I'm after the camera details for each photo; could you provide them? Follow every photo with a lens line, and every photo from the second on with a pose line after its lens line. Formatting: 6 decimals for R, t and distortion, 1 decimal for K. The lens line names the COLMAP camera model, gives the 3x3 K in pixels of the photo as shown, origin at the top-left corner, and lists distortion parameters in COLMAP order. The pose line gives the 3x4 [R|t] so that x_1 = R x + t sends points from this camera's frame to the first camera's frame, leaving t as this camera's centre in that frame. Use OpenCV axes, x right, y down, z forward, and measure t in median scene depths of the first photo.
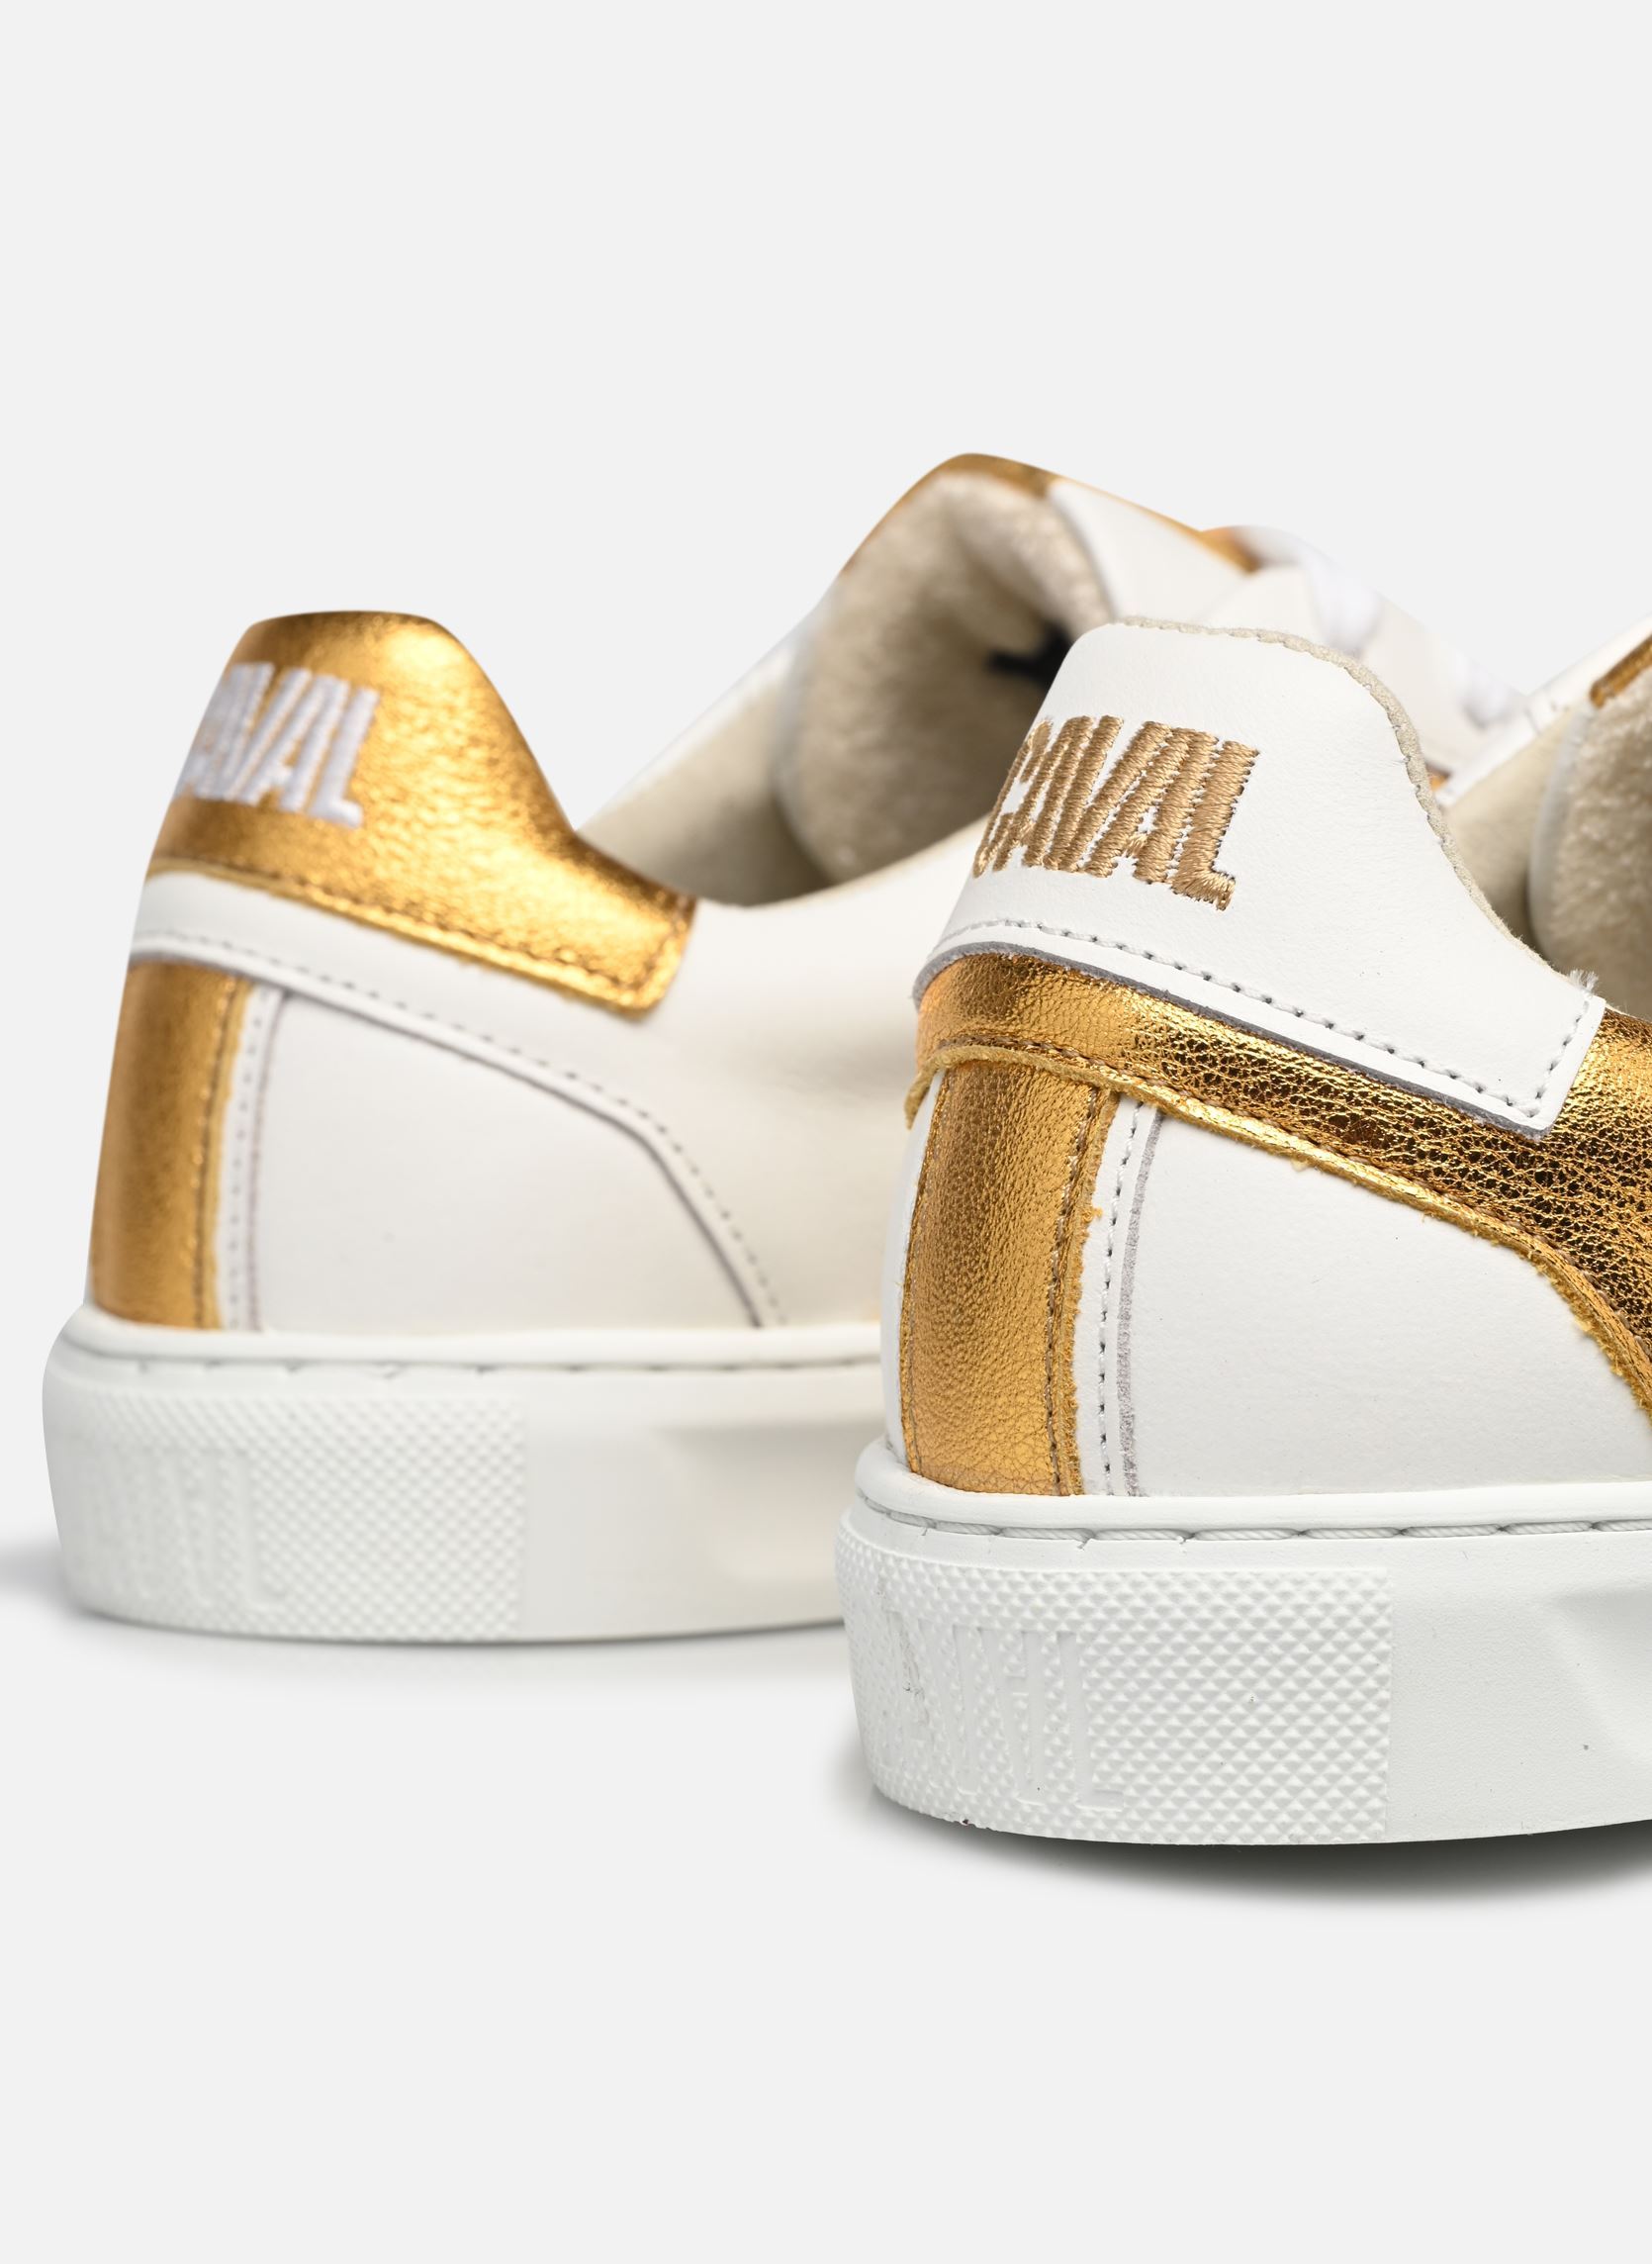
lens RADIAL K [[11824.4, 0, 826.1], [0, 11824.4, 1132.7], [0, 0, 1]] dist [-0.021670, 0.000000]
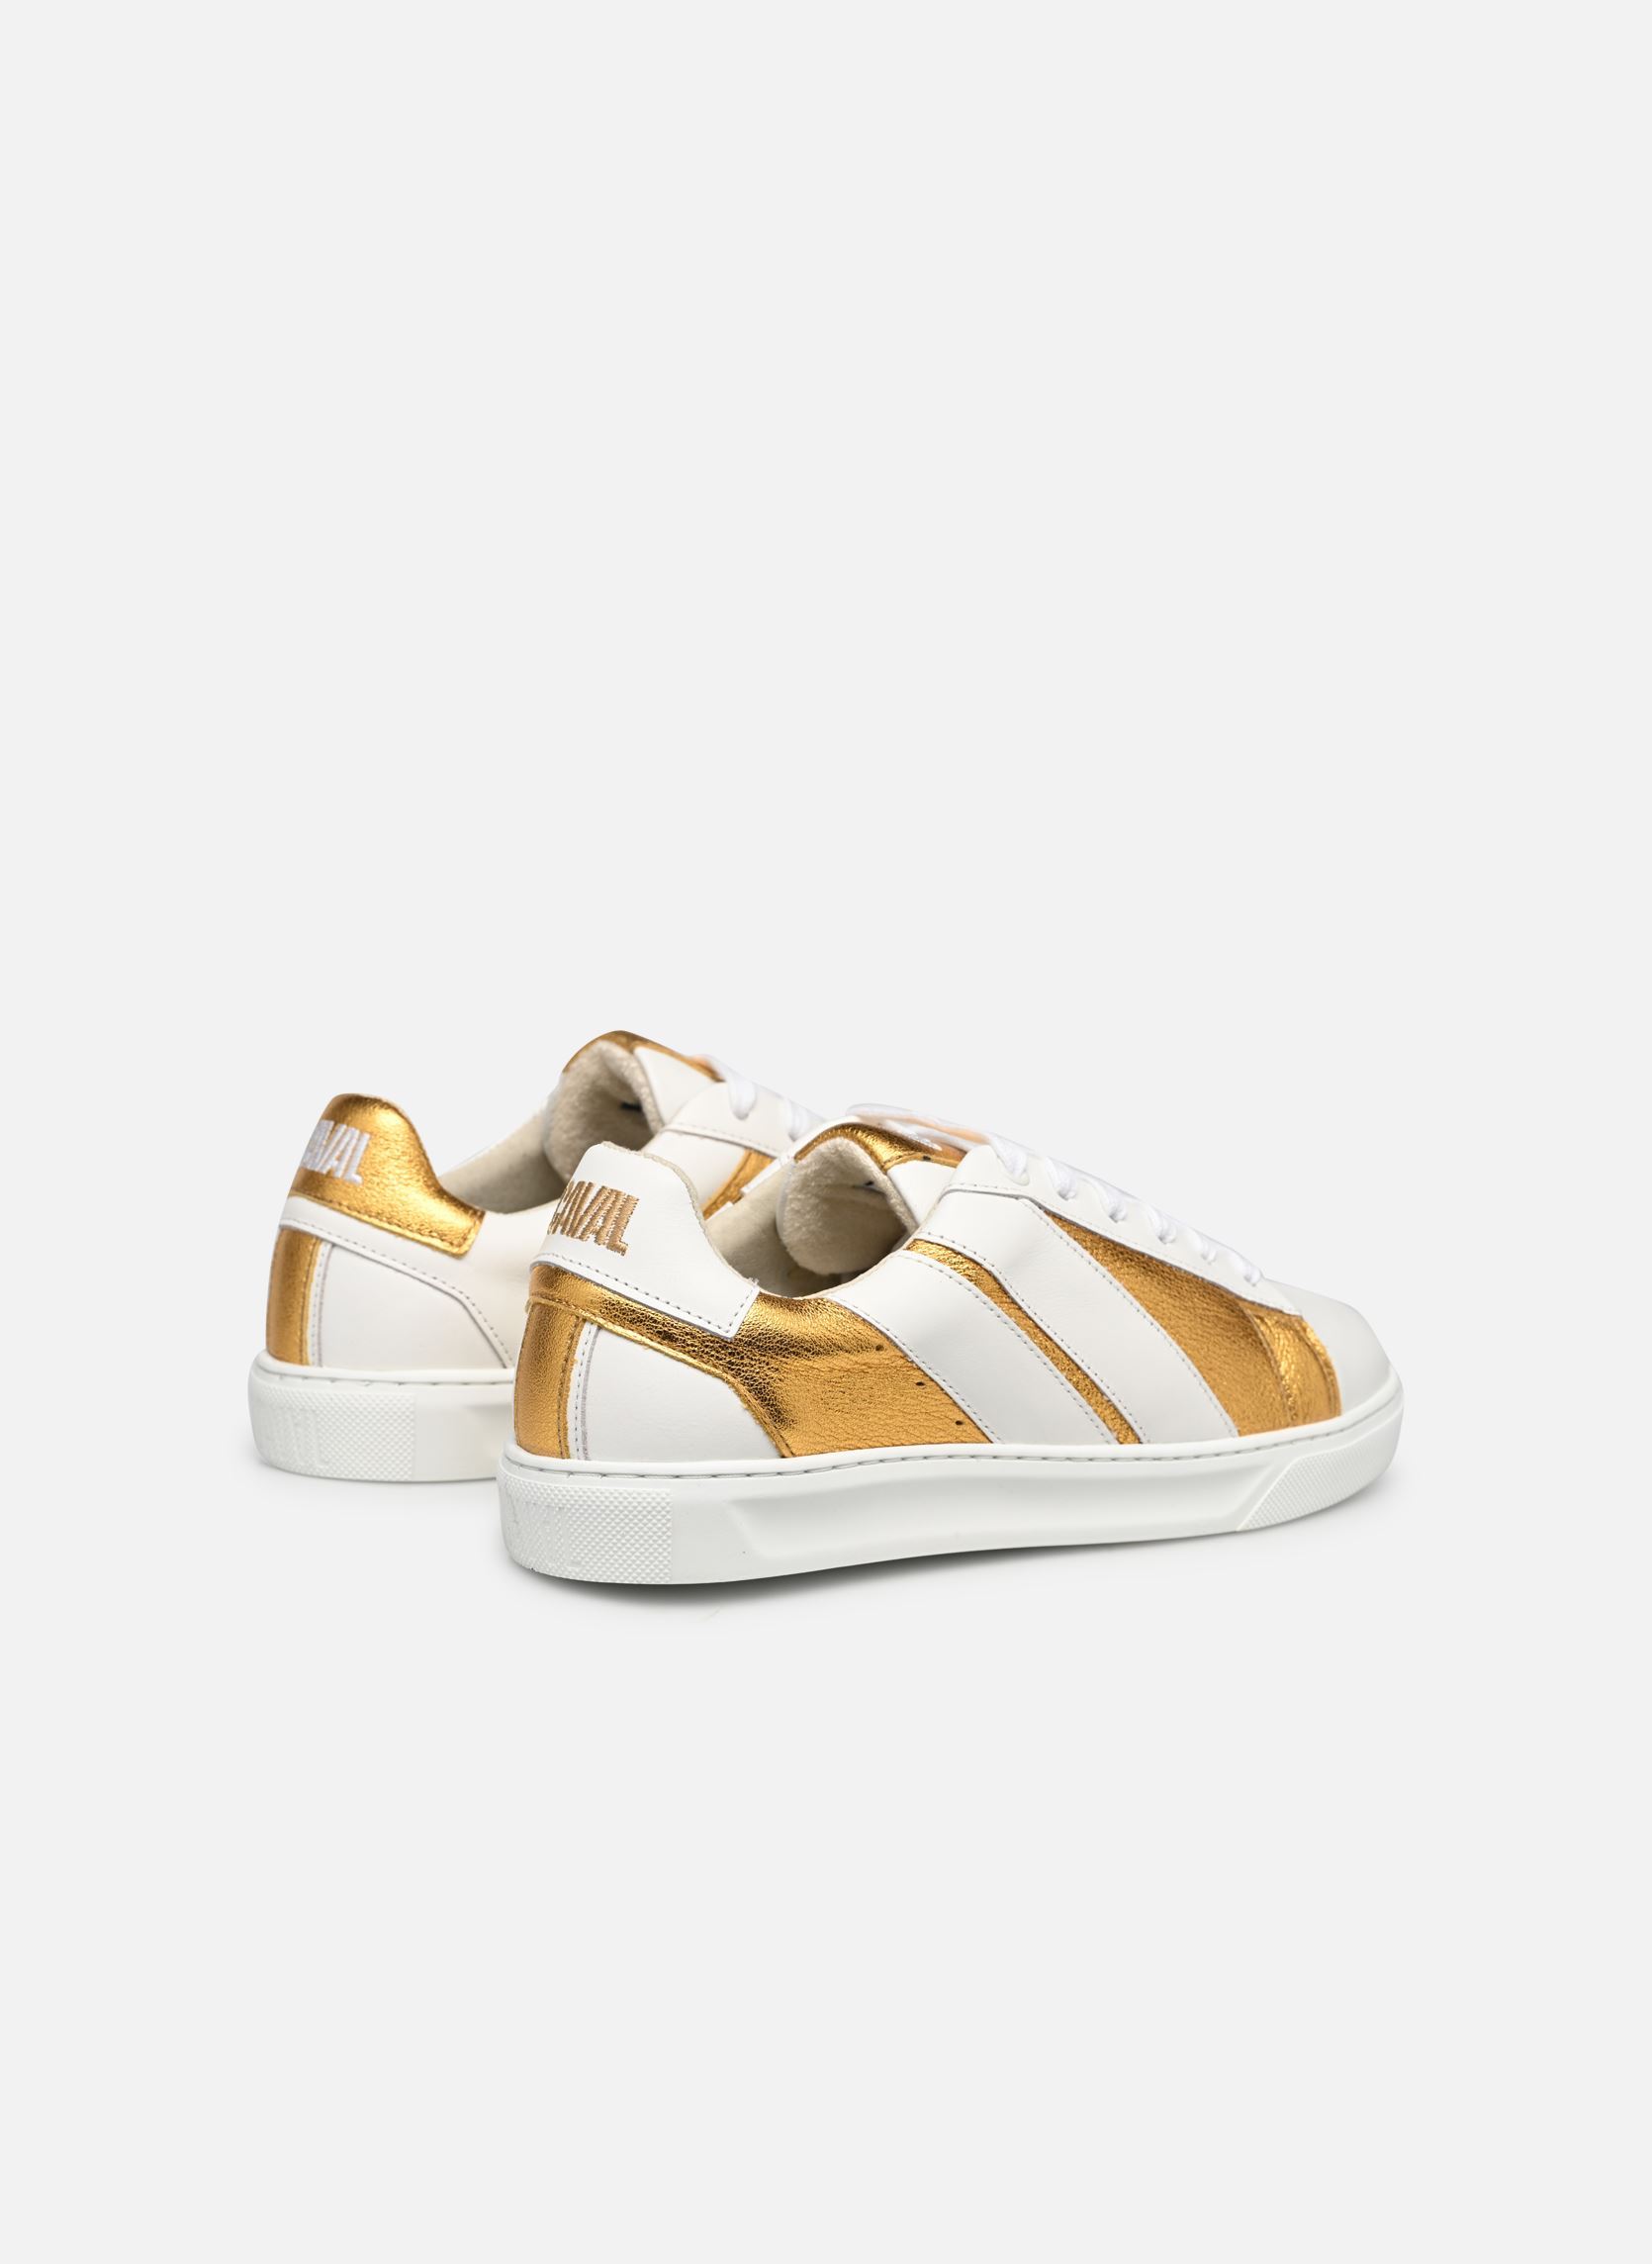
lens RADIAL K [[11824.4, 0, 826.0], [0, 11824.4, 1132.0], [0, 0, 1]] dist [-0.021670, 0.000000]
pose [[0.990916, 0.029384, -0.131233, 0.428156], [-0.016954, 0.995347, 0.094848, -0.300760], [0.133410, -0.091762, 0.986804, -1.696192]]
